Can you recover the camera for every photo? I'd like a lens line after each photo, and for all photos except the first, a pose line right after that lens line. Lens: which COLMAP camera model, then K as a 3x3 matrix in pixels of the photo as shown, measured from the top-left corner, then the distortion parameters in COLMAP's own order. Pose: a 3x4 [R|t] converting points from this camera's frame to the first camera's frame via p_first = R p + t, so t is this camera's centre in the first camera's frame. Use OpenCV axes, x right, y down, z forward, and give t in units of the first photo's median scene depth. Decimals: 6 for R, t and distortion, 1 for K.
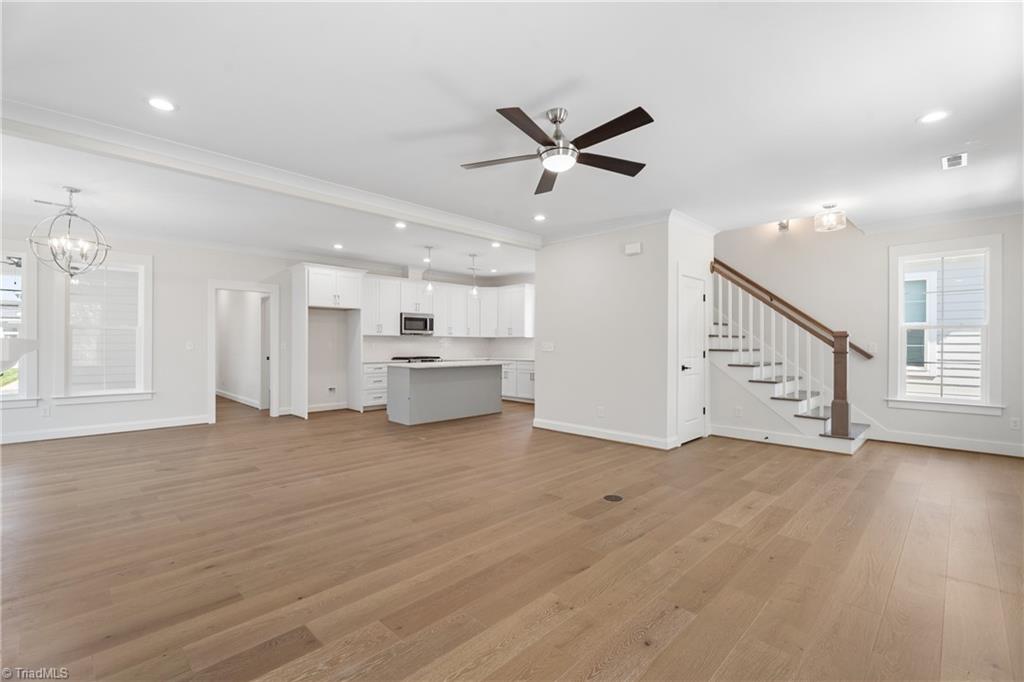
lens RADIAL K [[455.0, 0, 509.4], [0, 455.0, 342.3], [0, 0, 1]] dist [0.002299, 0.000619]
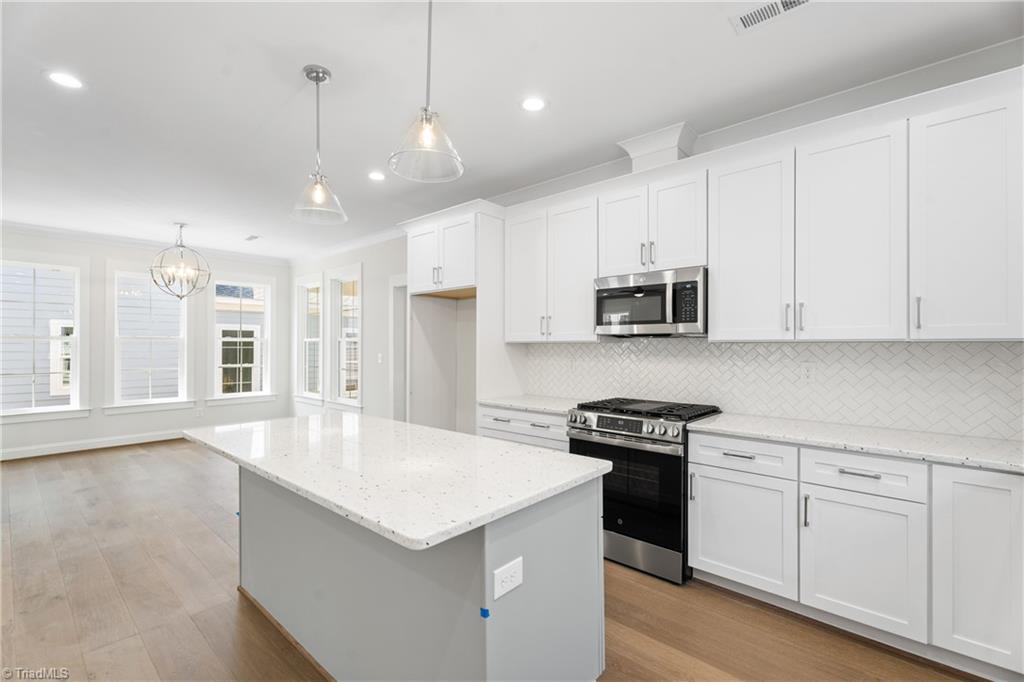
lens RADIAL K [[455.0, 0, 509.4], [0, 455.0, 342.3], [0, 0, 1]] dist [0.002299, 0.000619]
pose [[0.047185, -0.008726, -0.998848, 0.160572], [0.002194, 0.999960, -0.008632, -0.013869], [0.998884, -0.001784, 0.047202, 1.152797]]
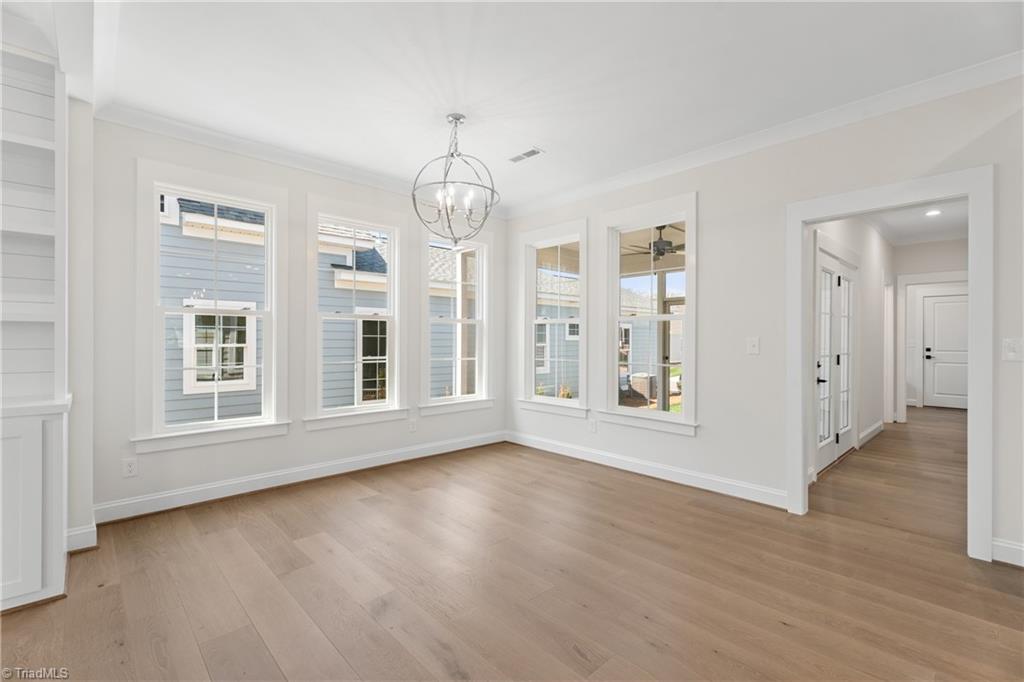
lens RADIAL K [[455.0, 0, 509.4], [0, 455.0, 342.3], [0, 0, 1]] dist [0.002299, 0.000619]
pose [[-0.038002, 0.000561, -0.999278, -0.172736], [-0.000574, 1.000000, 0.000583, 0.003161], [0.999277, 0.000596, -0.038002, 0.715561]]
